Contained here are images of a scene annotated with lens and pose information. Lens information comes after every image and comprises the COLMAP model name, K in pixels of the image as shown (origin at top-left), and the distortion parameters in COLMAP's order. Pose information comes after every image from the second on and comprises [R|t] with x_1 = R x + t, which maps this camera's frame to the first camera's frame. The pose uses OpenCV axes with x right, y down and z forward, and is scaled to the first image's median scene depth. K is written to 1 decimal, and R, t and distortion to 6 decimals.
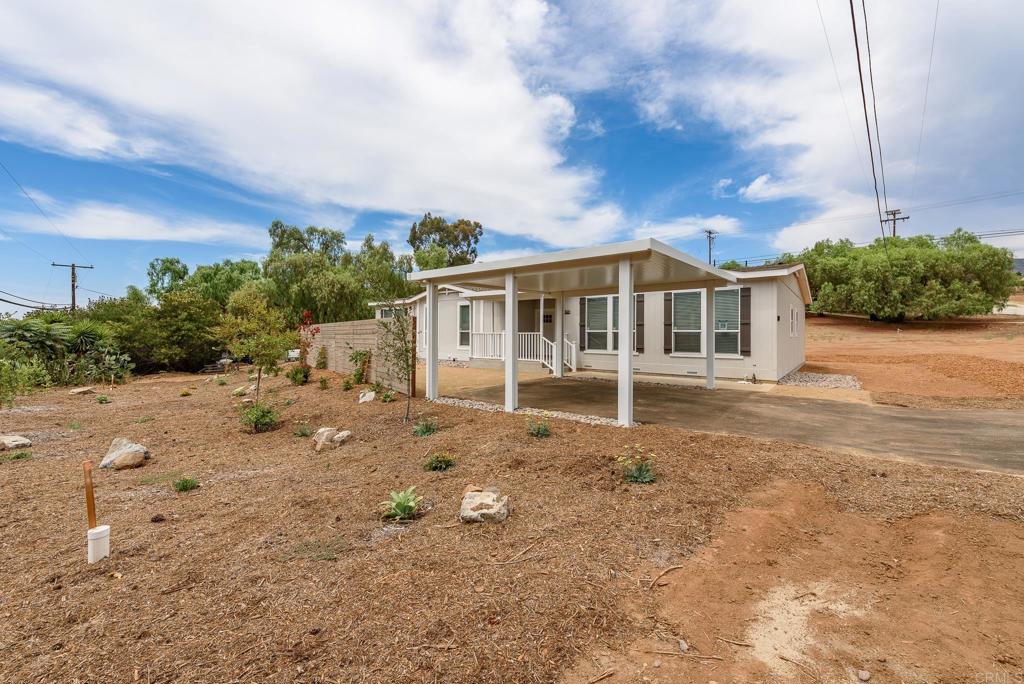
lens RADIAL K [[406.8, 0, 517.0], [0, 406.8, 337.0], [0, 0, 1]] dist [0.001461, -0.000115]
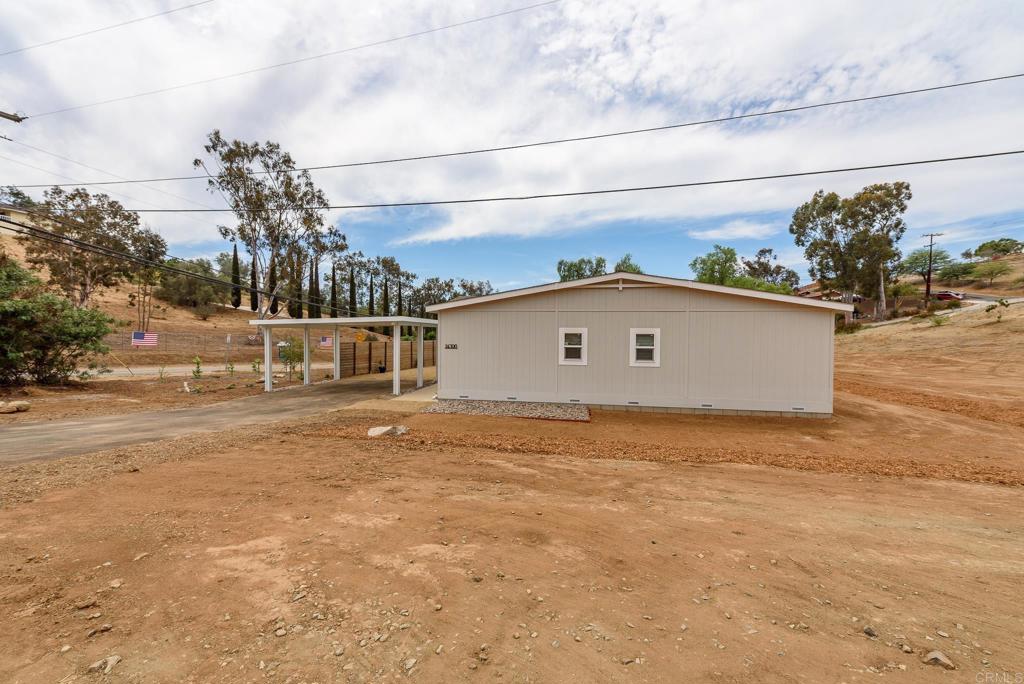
lens RADIAL K [[406.8, 0, 517.0], [0, 406.8, 337.0], [0, 0, 1]] dist [0.001461, -0.000115]
pose [[0.462527, 0.008608, -0.886563, 0.571203], [-0.008688, 0.999949, 0.005177, -0.026025], [0.886563, 0.005308, 0.462578, 0.206329]]
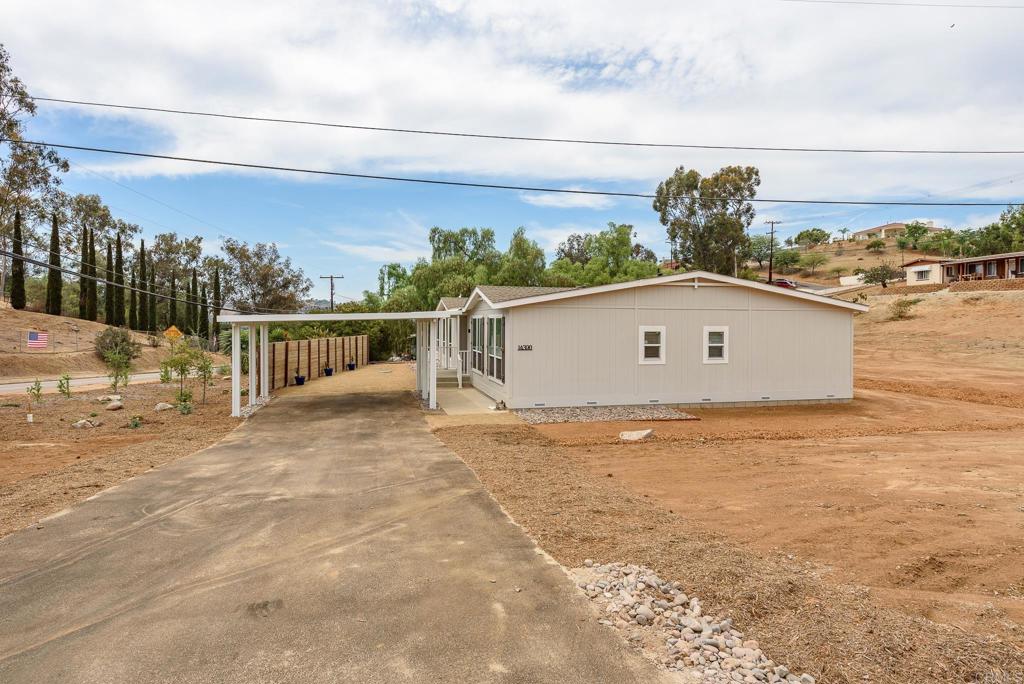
lens RADIAL K [[569.2, 0, 510.3], [0, 569.2, 316.7], [0, 0, 1]] dist [0.016511, -0.001142]
pose [[0.779750, -0.004274, -0.626076, 0.486385], [-0.003971, 0.999923, -0.011771, -0.034389], [0.626078, 0.011665, 0.779673, -0.040355]]
